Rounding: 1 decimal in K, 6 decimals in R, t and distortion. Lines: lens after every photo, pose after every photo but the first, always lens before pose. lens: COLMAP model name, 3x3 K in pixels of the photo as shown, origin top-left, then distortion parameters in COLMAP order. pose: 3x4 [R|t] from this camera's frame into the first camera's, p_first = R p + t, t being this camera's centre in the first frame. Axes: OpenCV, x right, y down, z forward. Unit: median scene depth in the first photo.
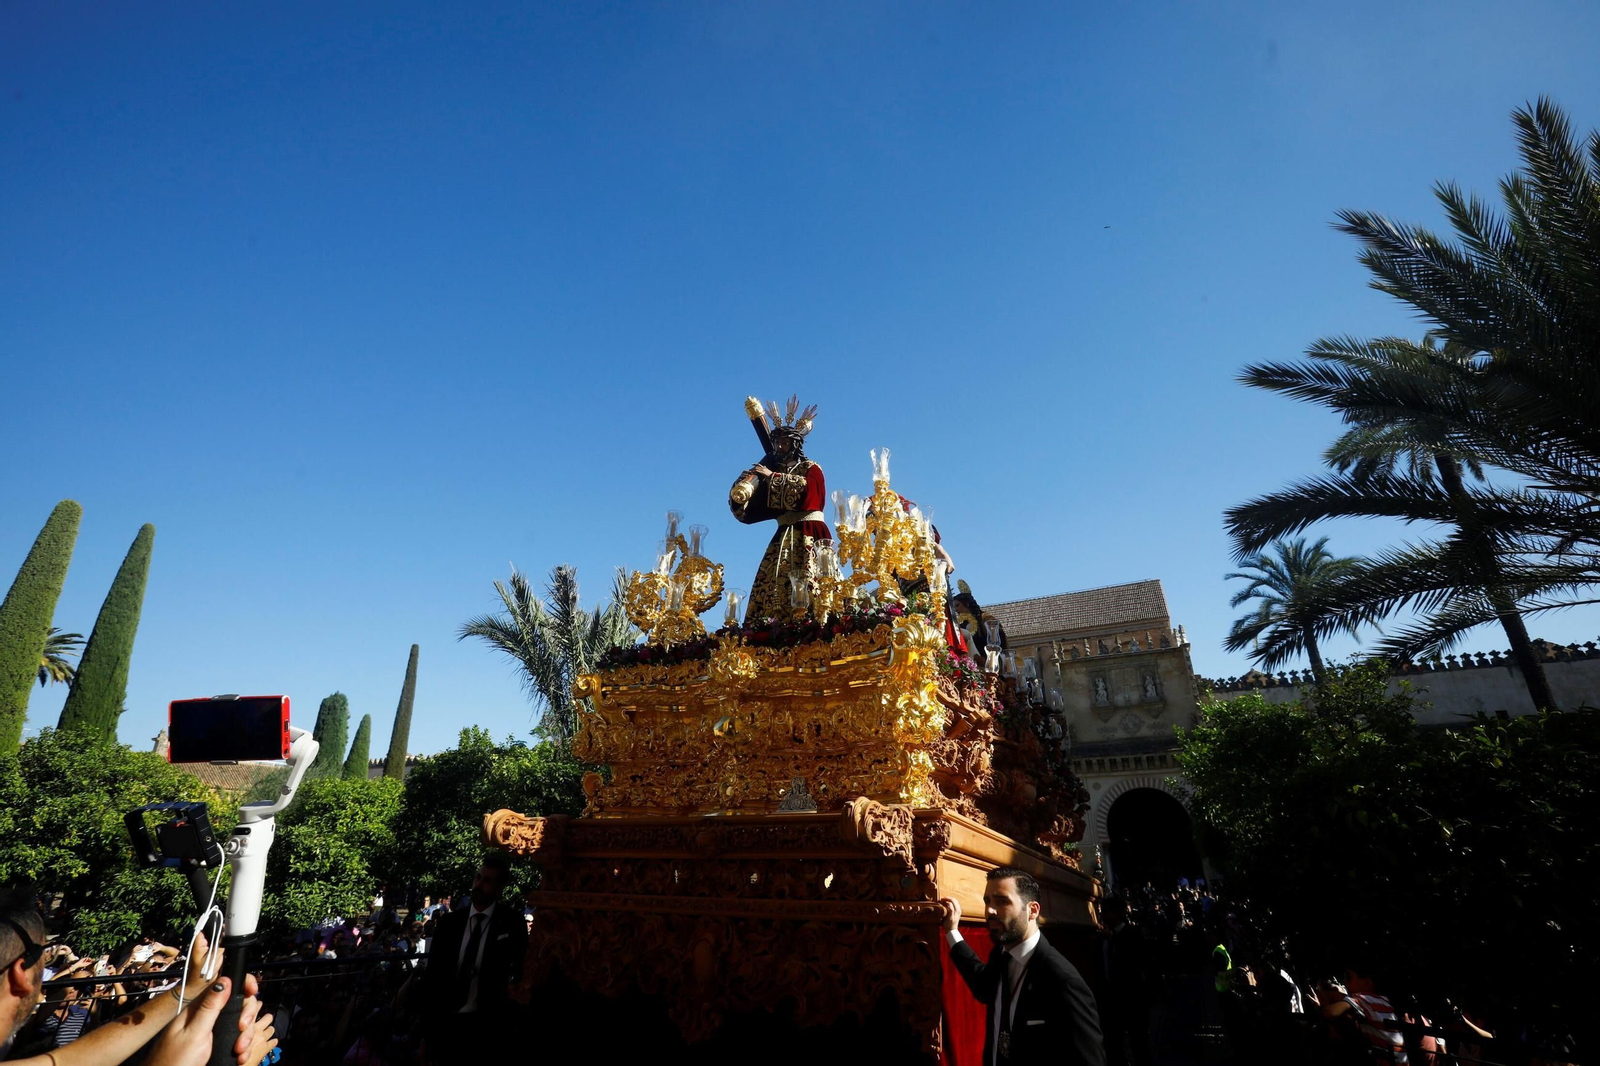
lens RADIAL K [[726.9, 0, 792.5], [0, 726.9, 533.0], [0, 0, 1]] dist [-0.068652, 0.027726]
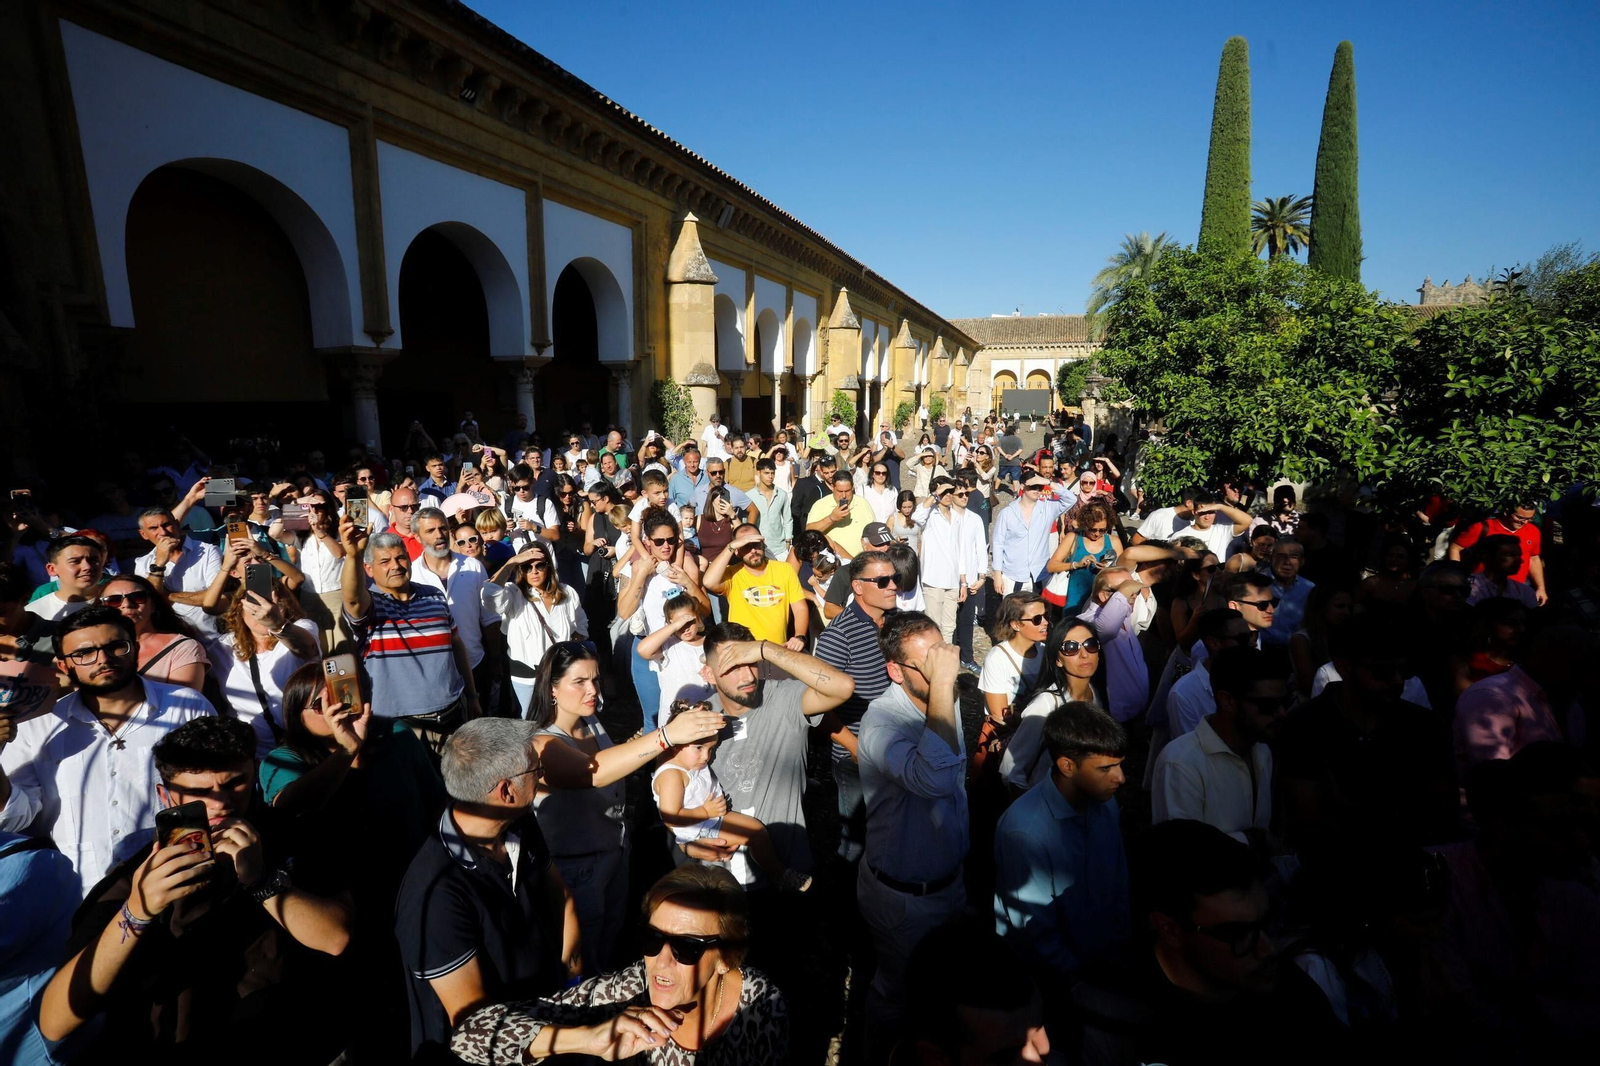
lens RADIAL K [[726.9, 0, 792.5], [0, 726.9, 533.0], [0, 0, 1]] dist [-0.068652, 0.027726]
pose [[0.117532, 0.187357, -0.975235, -0.225636], [0.405377, 0.887444, 0.219346, 0.223445], [0.906563, -0.421118, 0.028353, 0.431326]]
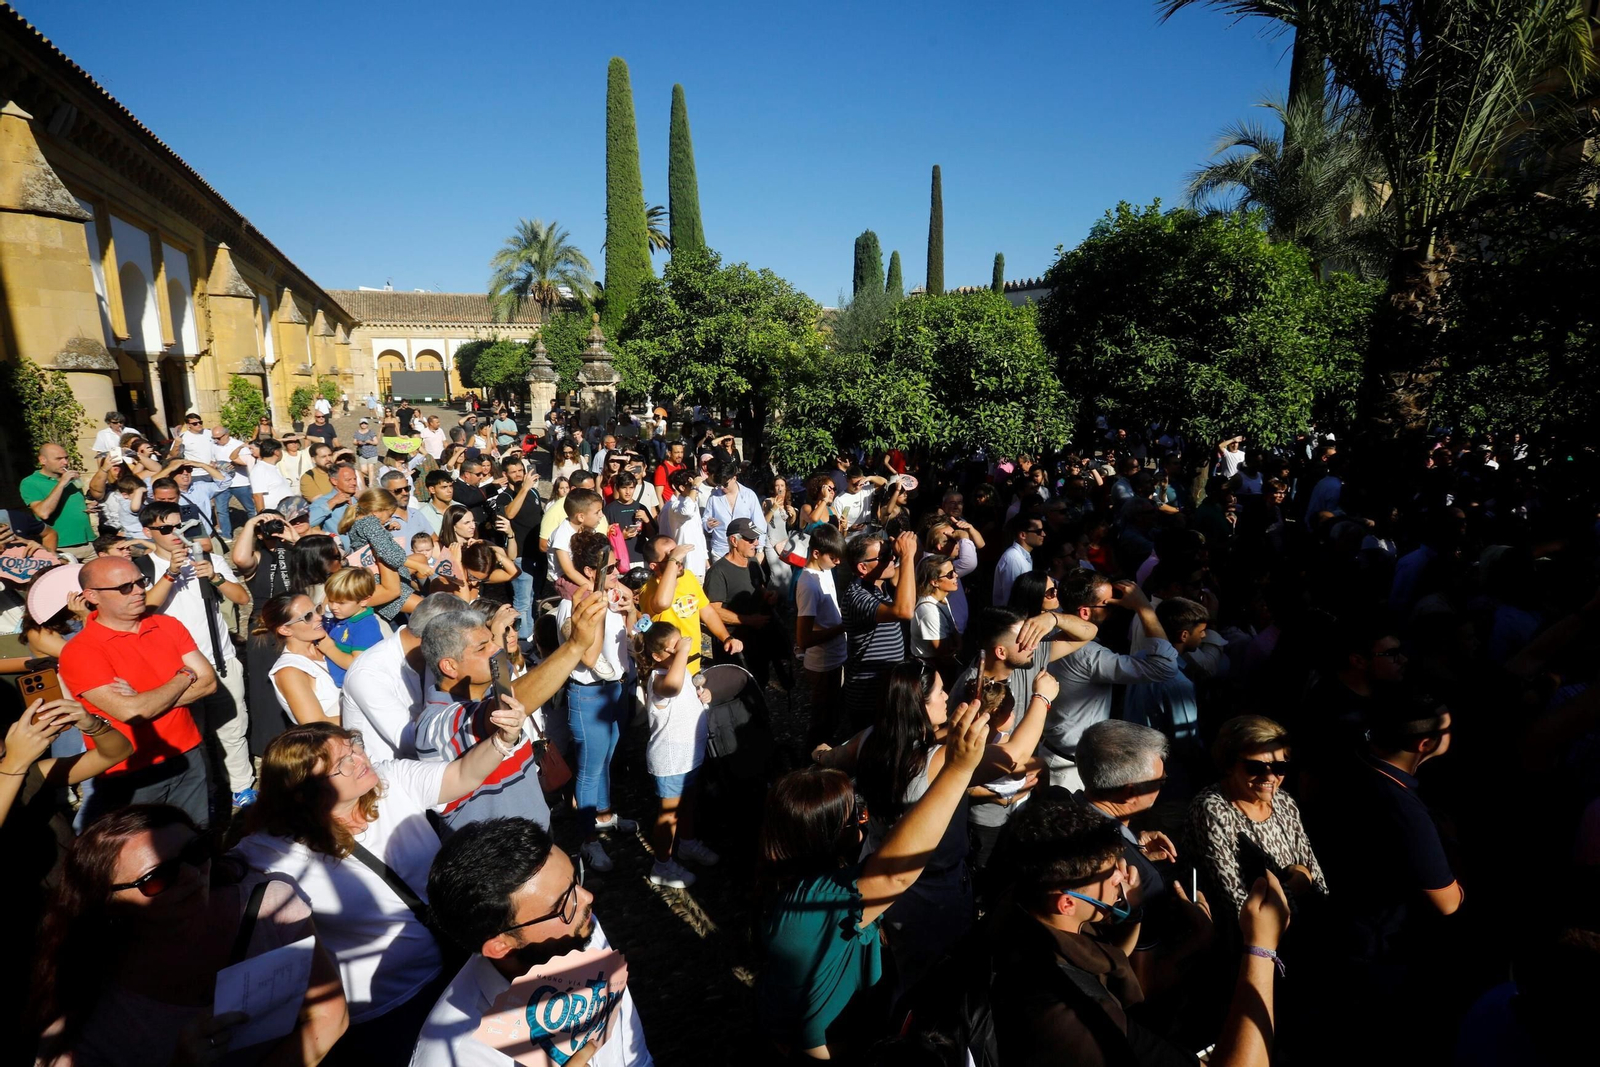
lens RADIAL K [[728.6, 0, 803.2], [0, 728.6, 540.8], [0, 0, 1]] dist [-0.085374, 0.029426]
pose [[0.811827, 0.139793, -0.566917, -0.326206], [0.224711, 0.821339, 0.524316, 0.136108], [0.538927, -0.553047, 0.635372, 0.256761]]
